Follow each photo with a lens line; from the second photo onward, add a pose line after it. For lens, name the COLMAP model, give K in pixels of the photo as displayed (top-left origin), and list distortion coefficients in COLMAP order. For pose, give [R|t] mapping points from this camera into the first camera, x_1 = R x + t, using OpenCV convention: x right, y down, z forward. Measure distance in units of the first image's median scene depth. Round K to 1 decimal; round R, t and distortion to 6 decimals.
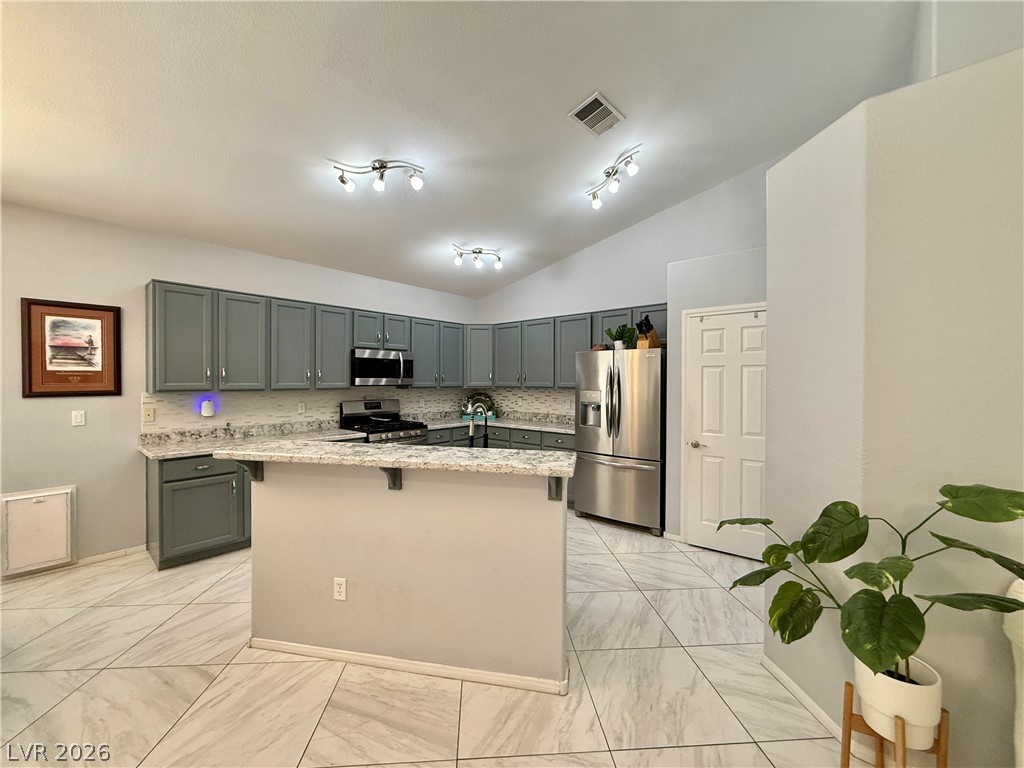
lens RADIAL K [[409.0, 0, 509.1], [0, 409.0, 384.9], [0, 0, 1]] dist [0.000368, -0.000165]
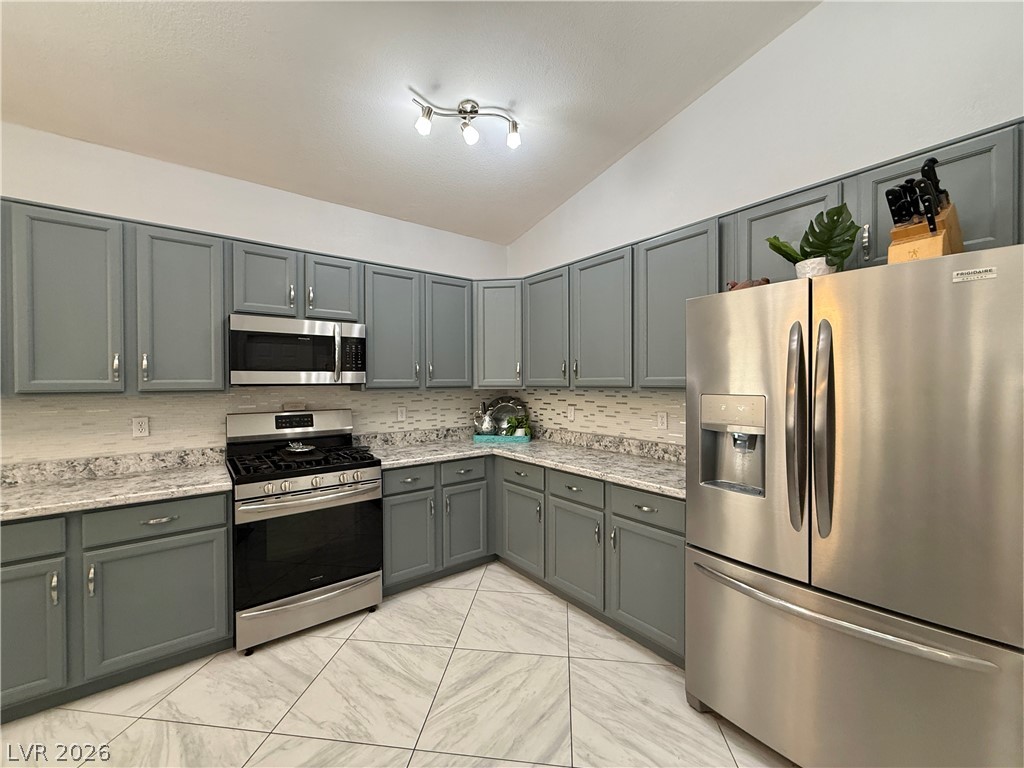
lens RADIAL K [[409.0, 0, 509.1], [0, 409.0, 384.9], [0, 0, 1]] dist [0.000368, -0.000165]
pose [[0.981255, -0.004822, -0.192655, 0.070574], [0.004480, 0.999988, -0.002211, 0.004374], [0.192663, 0.001306, 0.981264, 0.584998]]
